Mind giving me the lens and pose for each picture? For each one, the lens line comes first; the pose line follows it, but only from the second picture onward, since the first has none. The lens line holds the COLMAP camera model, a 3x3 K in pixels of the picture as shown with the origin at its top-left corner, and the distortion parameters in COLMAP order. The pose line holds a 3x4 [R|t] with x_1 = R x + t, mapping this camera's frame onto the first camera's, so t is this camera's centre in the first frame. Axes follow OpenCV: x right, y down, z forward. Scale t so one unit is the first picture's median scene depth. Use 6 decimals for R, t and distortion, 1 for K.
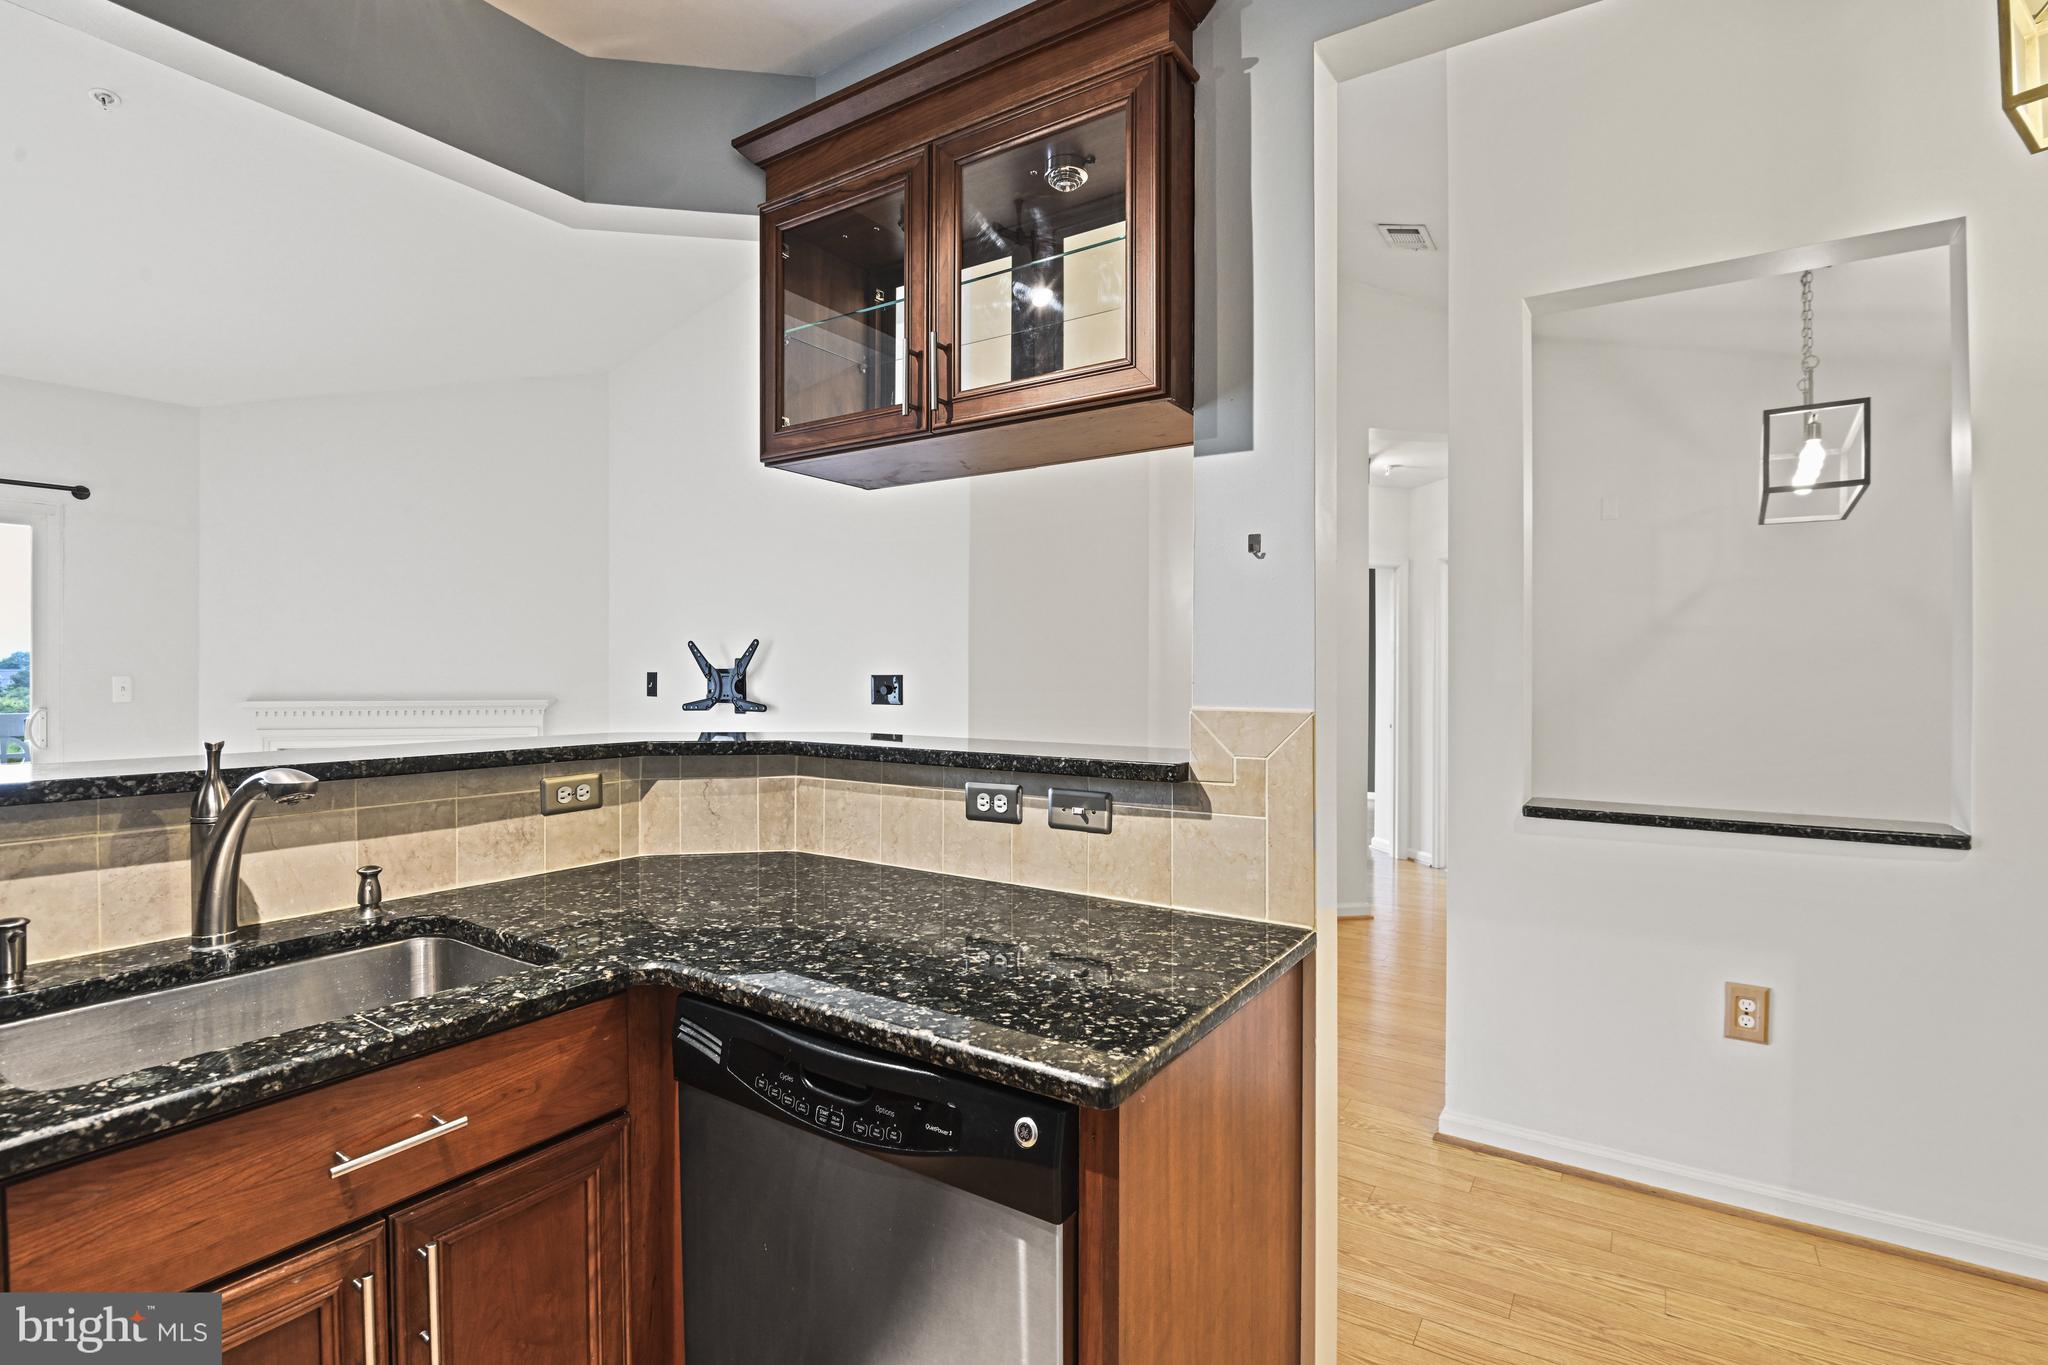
lens RADIAL K [[952.8, 0, 1028.3], [0, 952.8, 673.8], [0, 0, 1]] dist [-0.011802, -0.005359]
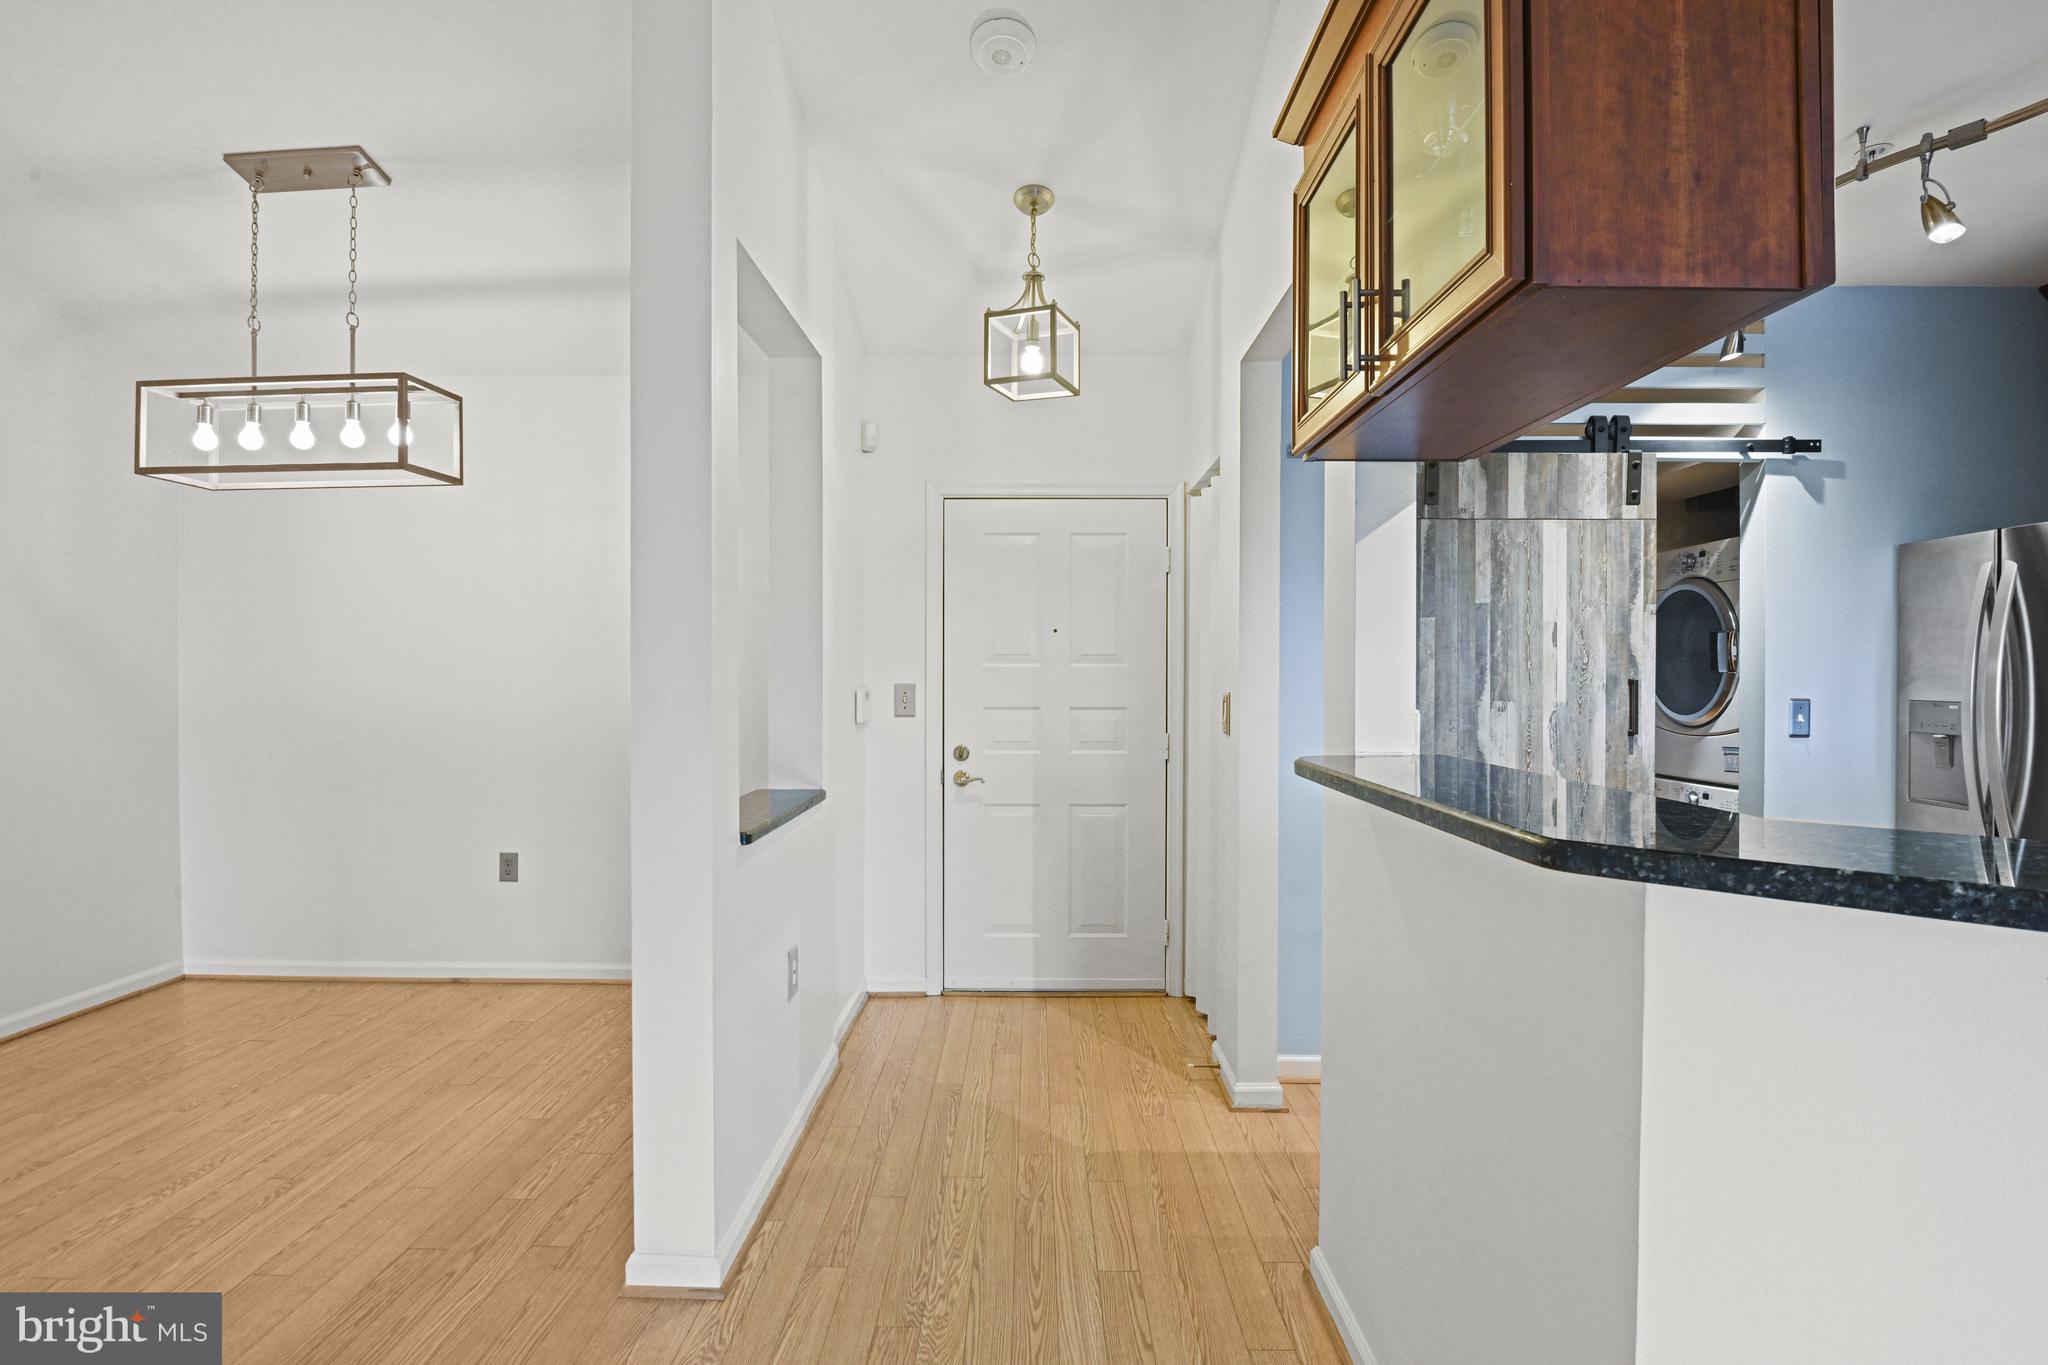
lens RADIAL K [[1025.6, 0, 1025.3], [0, 1025.6, 682.2], [0, 0, 1]] dist [-0.012730, -0.007442]
pose [[-0.545516, -0.009676, 0.838044, -0.653641], [-0.000475, 0.999937, 0.011236, -0.013117], [-0.838100, 0.005731, -0.545487, 2.159853]]
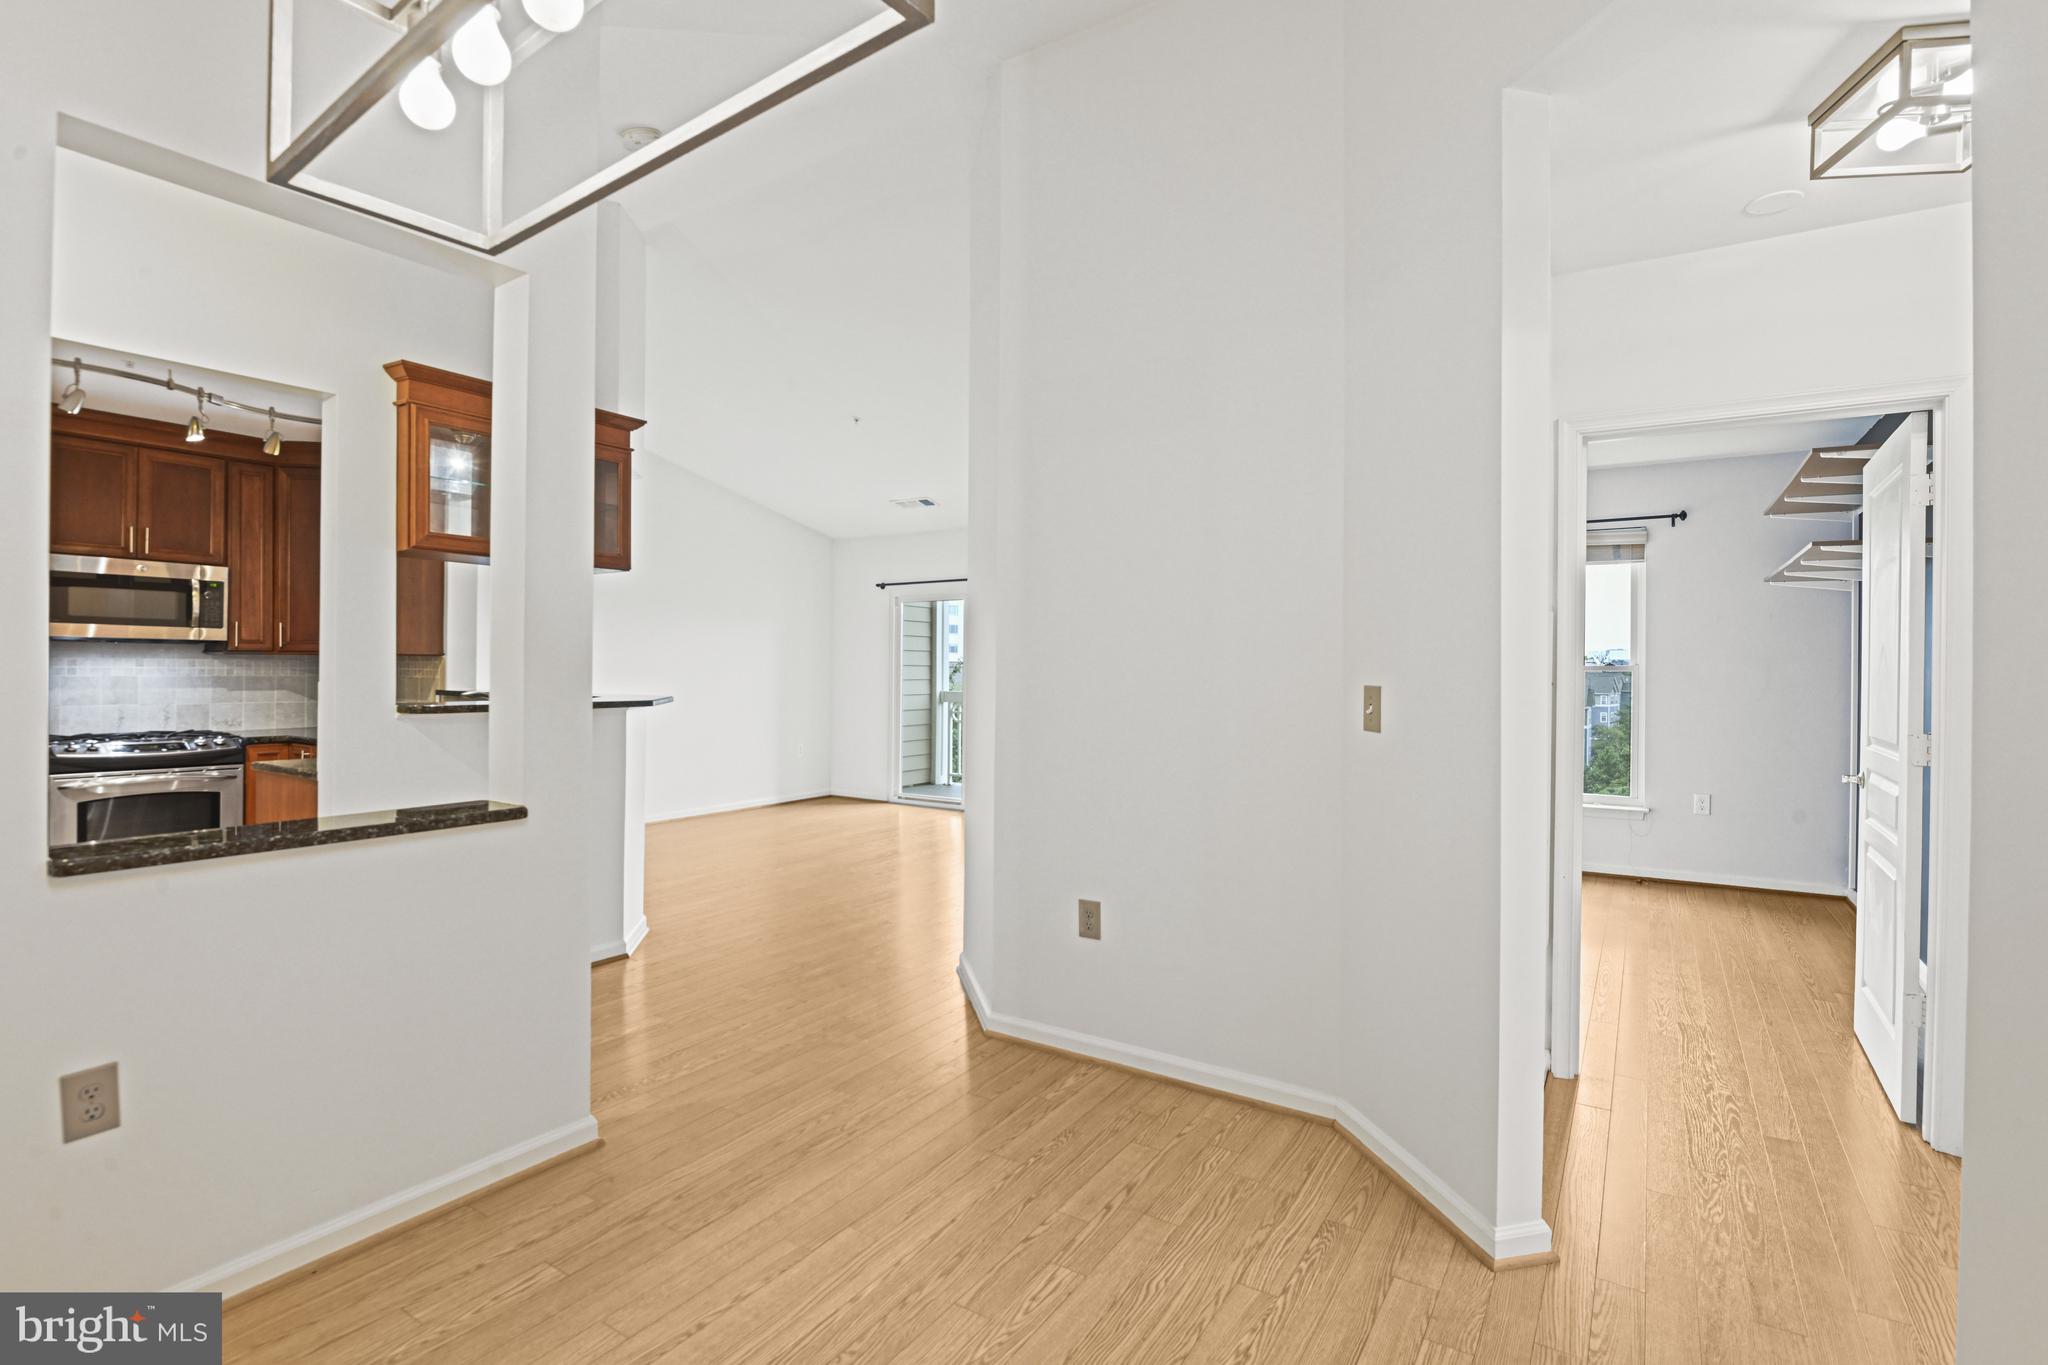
lens RADIAL K [[952.8, 0, 1016.5], [0, 952.8, 674.2], [0, 0, 1]] dist [-0.011802, -0.005359]
pose [[0.006629, 0.002342, -0.999975, 2.542840], [-0.010112, 0.999946, 0.002275, -0.000972], [0.999927, 0.010097, 0.006652, 2.590338]]
